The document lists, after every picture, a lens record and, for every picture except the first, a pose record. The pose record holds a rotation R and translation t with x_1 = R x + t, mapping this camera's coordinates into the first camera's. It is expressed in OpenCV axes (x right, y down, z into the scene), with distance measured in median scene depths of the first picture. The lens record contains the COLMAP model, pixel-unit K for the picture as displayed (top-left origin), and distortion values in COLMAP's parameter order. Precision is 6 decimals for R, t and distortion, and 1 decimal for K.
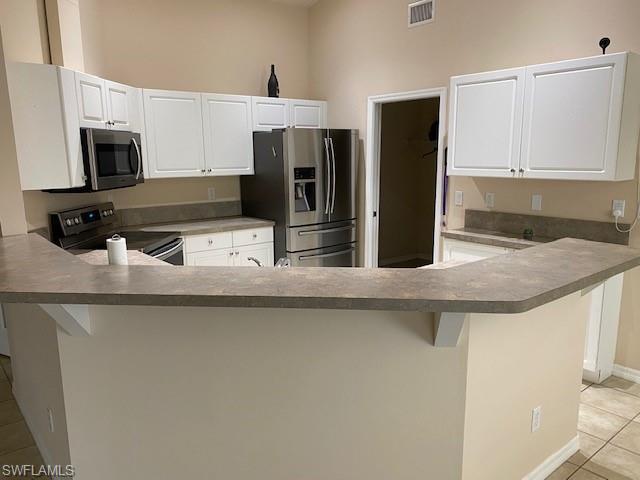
lens RADIAL K [[491.1, 0, 323.0], [0, 491.1, 238.4], [0, 0, 1]] dist [-0.021414, -0.011213]
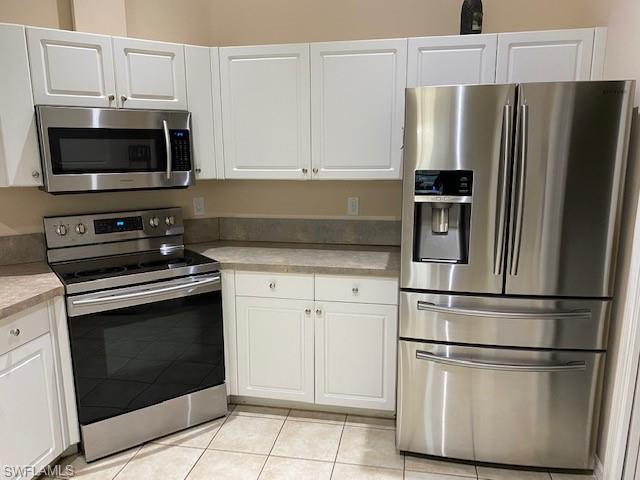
lens RADIAL K [[491.1, 0, 318.1], [0, 491.1, 247.5], [0, 0, 1]] dist [-0.021414, -0.011213]
pose [[0.632864, 0.155609, -0.758465, 0.257712], [-0.134812, 0.986779, 0.089963, -0.099544], [0.762436, 0.045316, 0.645474, 0.614030]]
